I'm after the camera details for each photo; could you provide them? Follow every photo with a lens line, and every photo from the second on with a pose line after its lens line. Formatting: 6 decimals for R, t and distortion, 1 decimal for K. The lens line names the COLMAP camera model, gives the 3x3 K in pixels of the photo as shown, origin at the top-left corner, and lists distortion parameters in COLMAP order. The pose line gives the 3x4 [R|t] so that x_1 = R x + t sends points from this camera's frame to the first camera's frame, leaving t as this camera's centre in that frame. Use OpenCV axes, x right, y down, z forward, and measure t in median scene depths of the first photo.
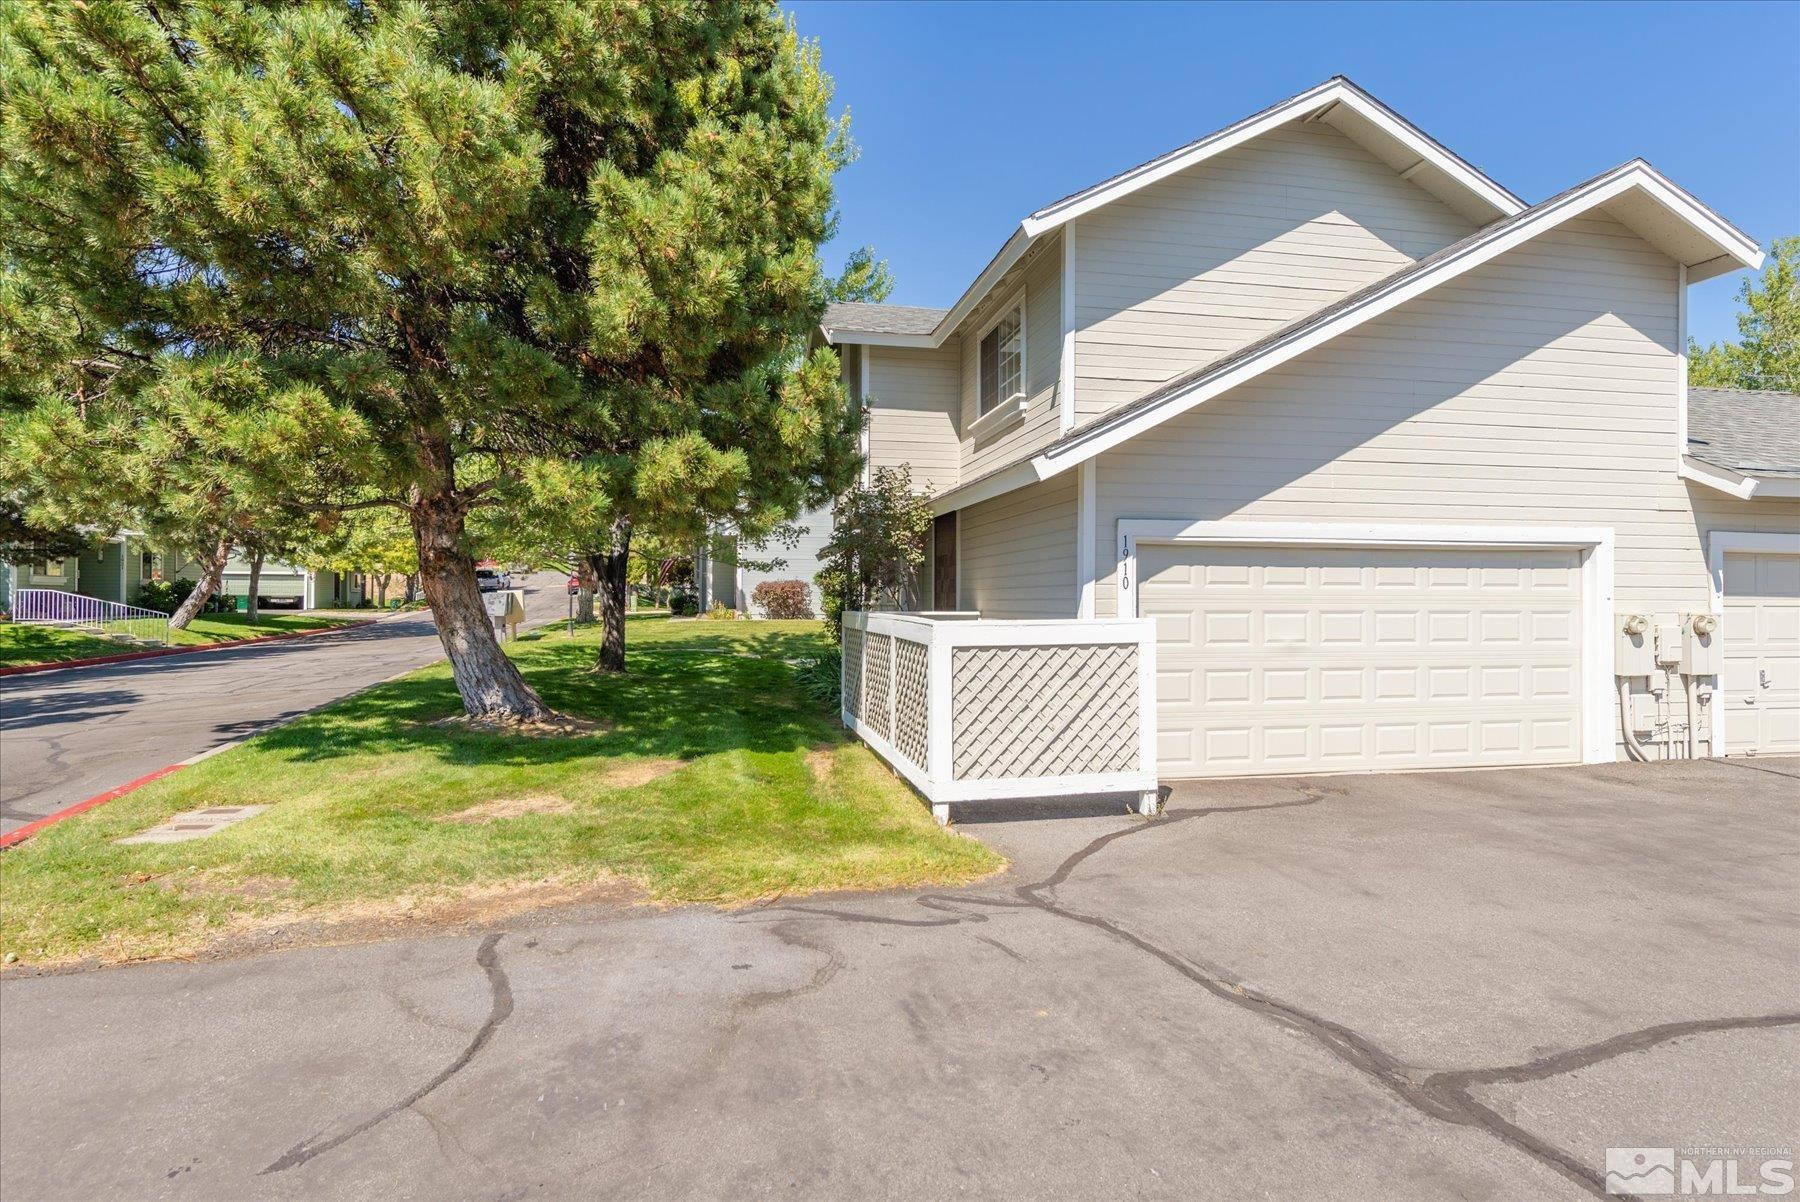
lens RADIAL K [[939.7, 0, 909.8], [0, 939.7, 601.0], [0, 0, 1]] dist [0.014377, -0.001286]
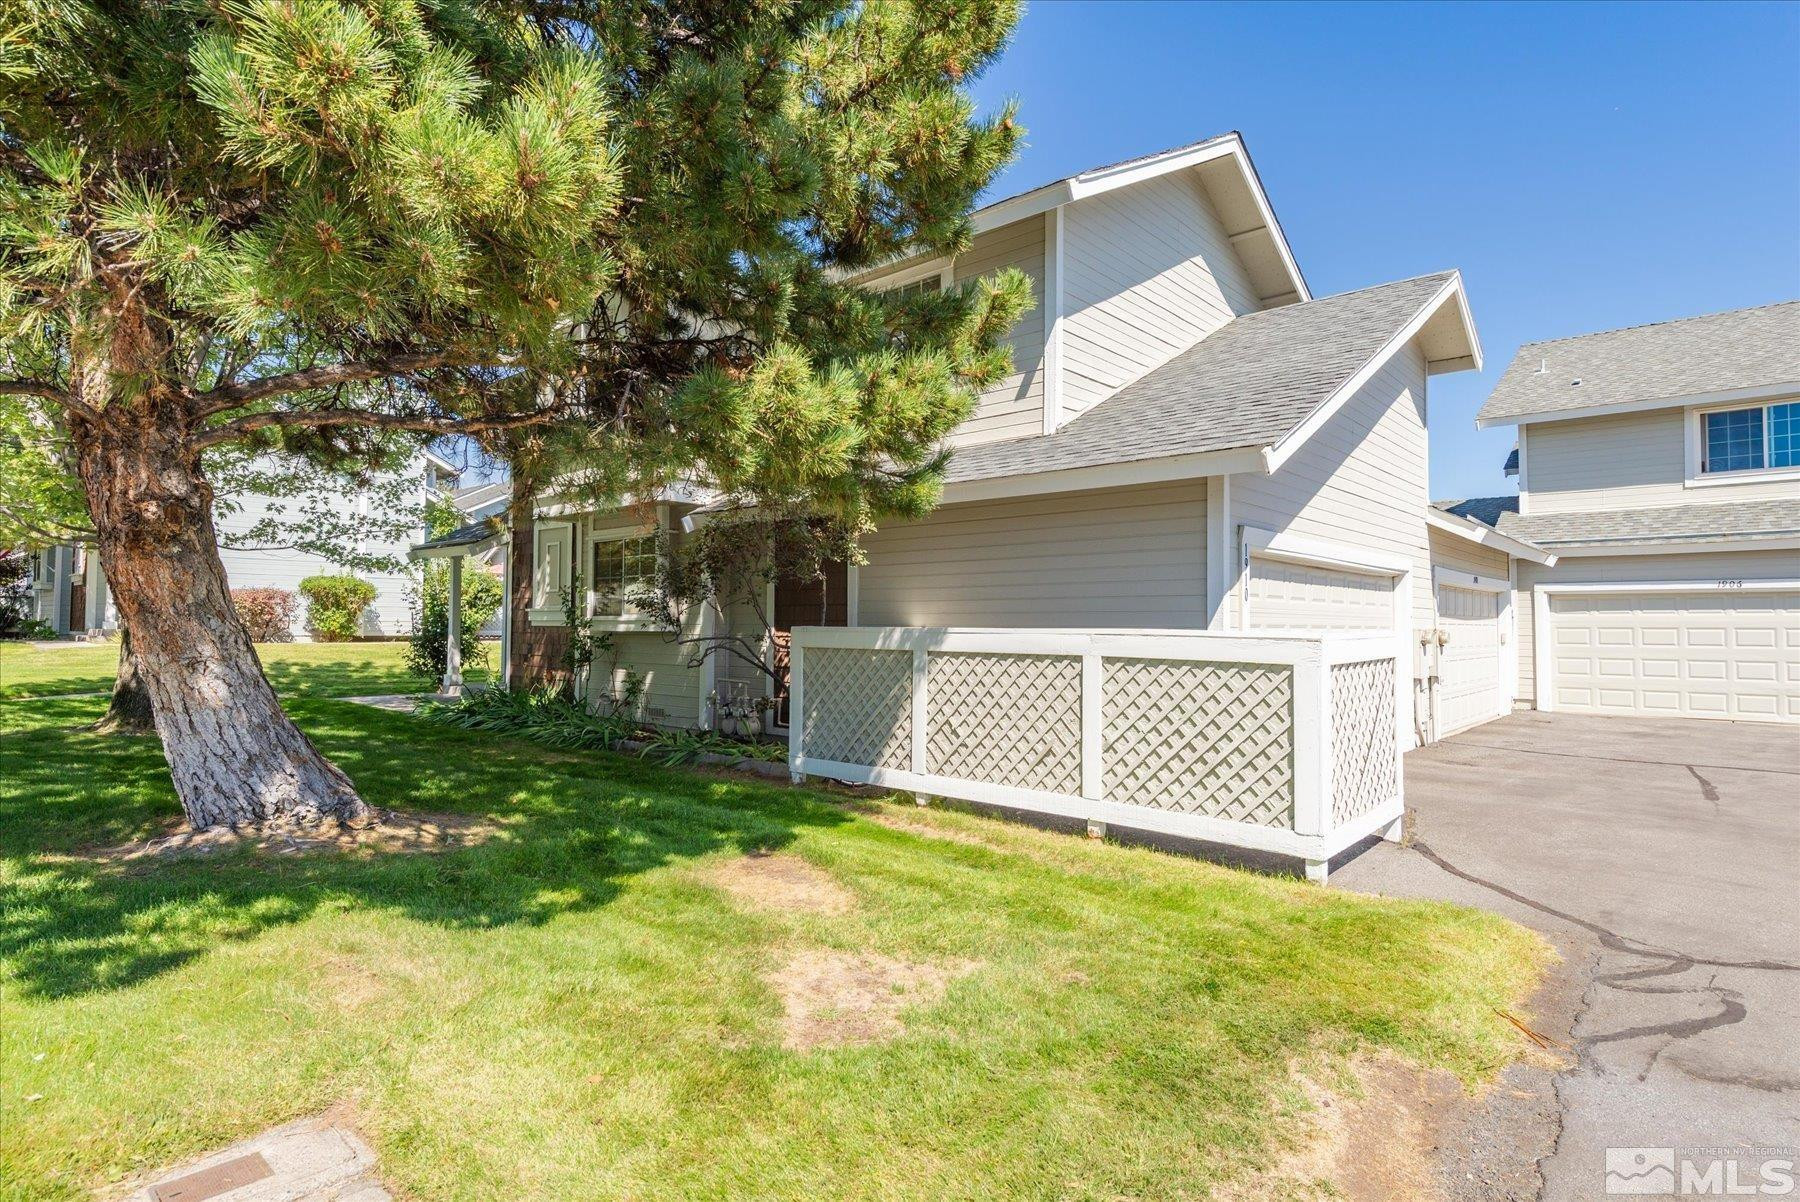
lens RADIAL K [[939.7, 0, 909.8], [0, 939.7, 601.0], [0, 0, 1]] dist [0.014377, -0.001286]
pose [[0.798262, 0.017849, 0.602045, -0.547734], [-0.004748, 0.999716, -0.023343, 0.009722], [-0.602291, 0.015775, 0.798121, 0.416228]]
